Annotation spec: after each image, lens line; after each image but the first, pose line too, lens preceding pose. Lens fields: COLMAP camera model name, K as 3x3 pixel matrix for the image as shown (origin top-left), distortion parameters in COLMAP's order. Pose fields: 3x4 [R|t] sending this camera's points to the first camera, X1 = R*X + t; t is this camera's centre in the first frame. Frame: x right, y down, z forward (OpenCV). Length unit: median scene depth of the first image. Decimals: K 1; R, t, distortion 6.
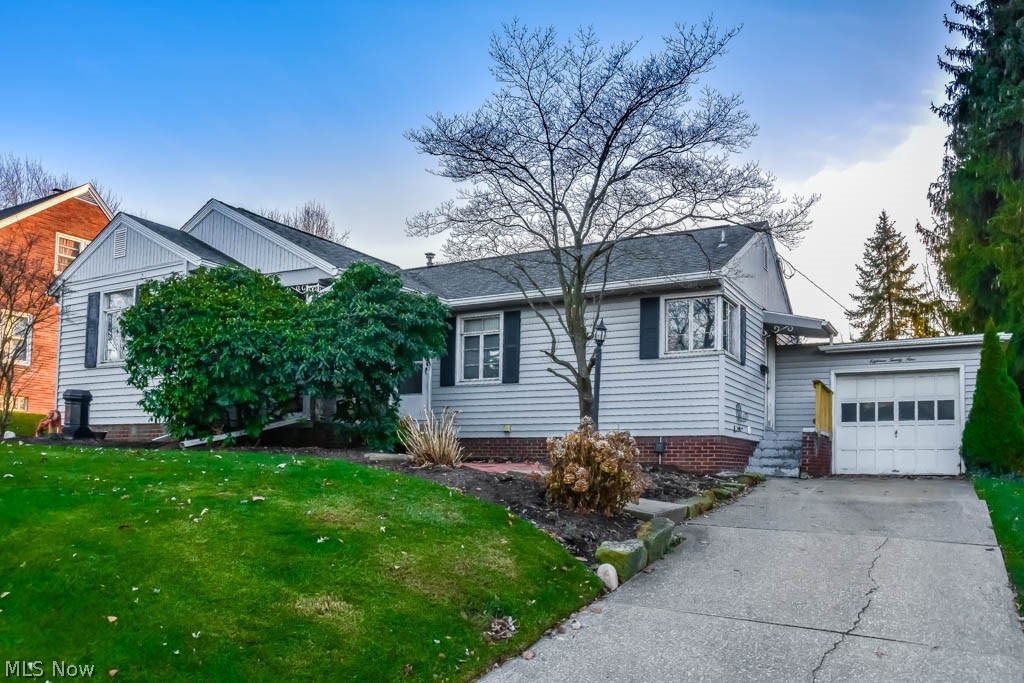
lens RADIAL K [[775.2, 0, 512.3], [0, 775.2, 342.9], [0, 0, 1]] dist [-0.069878, 0.026172]
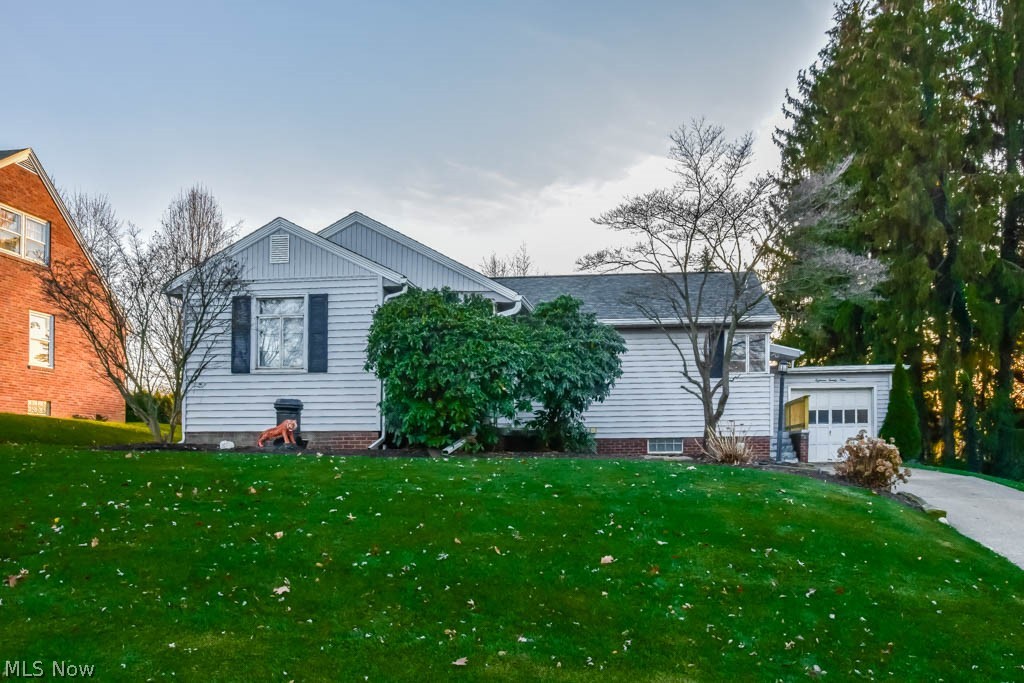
lens RADIAL K [[775.2, 0, 509.9], [0, 775.2, 344.5], [0, 0, 1]] dist [-0.069878, 0.026172]
pose [[0.918322, 0.039303, 0.393878, -0.623207], [-0.046850, 0.998856, 0.009560, -0.029778], [-0.393051, -0.027233, 0.919113, -0.045847]]
